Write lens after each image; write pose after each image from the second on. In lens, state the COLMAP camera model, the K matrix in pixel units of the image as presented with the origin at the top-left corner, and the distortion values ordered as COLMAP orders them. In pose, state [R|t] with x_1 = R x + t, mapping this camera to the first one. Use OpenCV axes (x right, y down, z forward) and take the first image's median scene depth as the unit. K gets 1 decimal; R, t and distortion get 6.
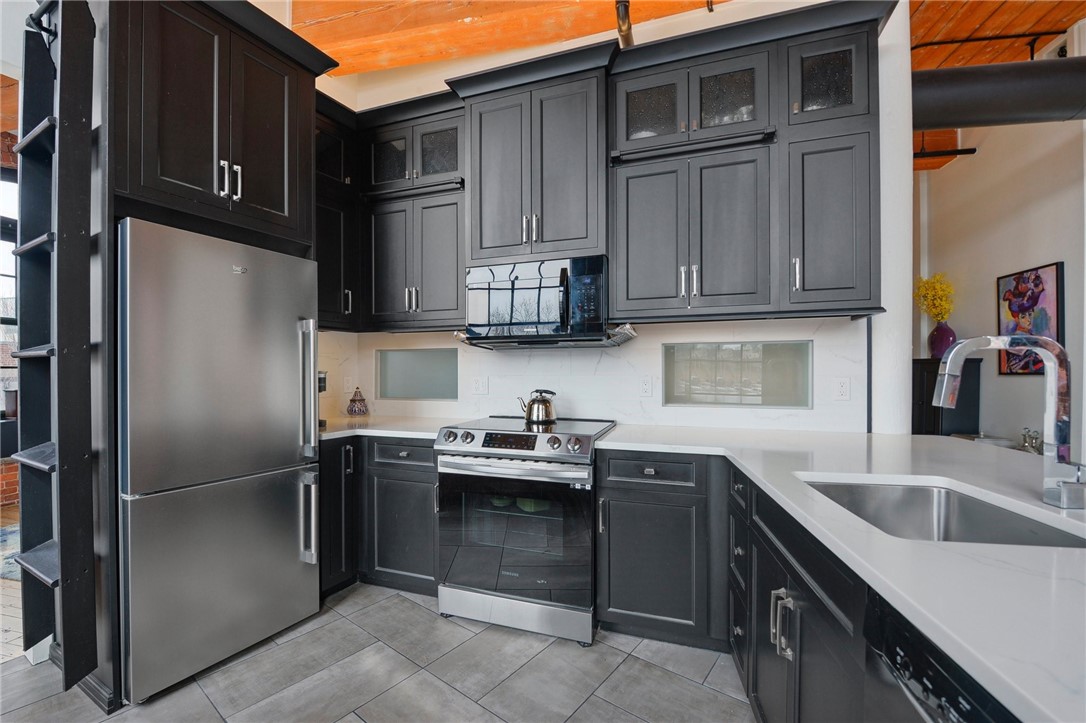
lens RADIAL K [[457.8, 0, 543.5], [0, 457.8, 364.3], [0, 0, 1]] dist [-0.011227, -0.000314]
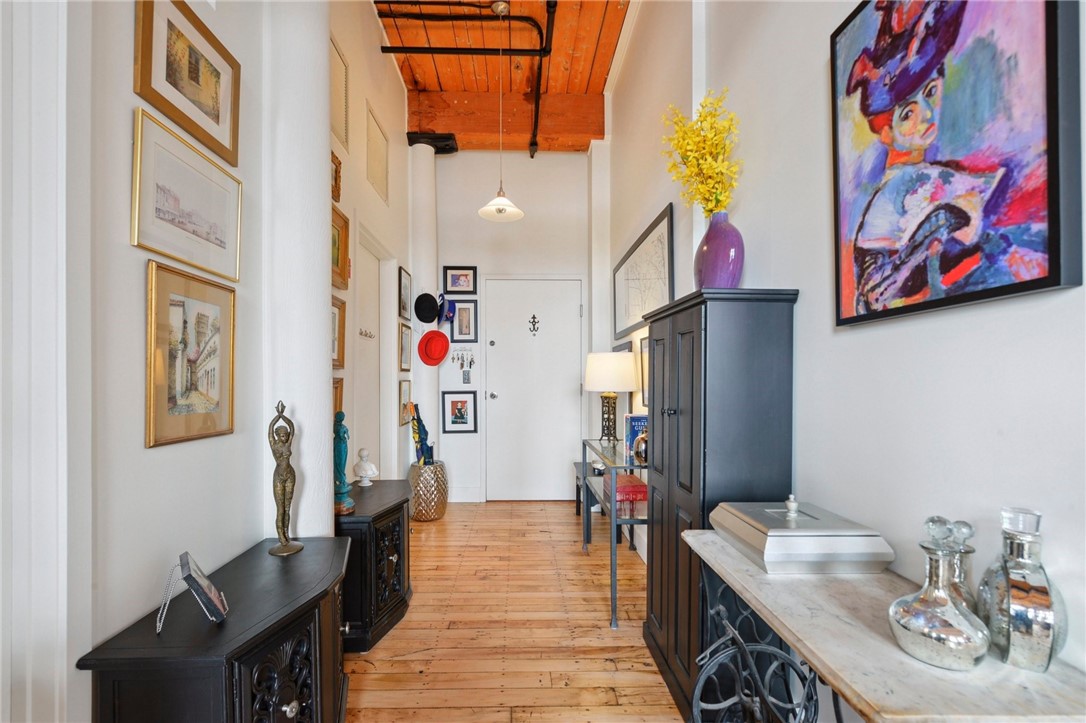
lens RADIAL K [[488.9, 0, 538.1], [0, 488.9, 371.4], [0, 0, 1]] dist [0.001293, 0.000149]
pose [[0.971485, 0.001298, 0.237099, 0.742165], [0.000192, 0.999980, -0.006260, 0.060351], [-0.237102, 0.006127, 0.971465, 0.735859]]
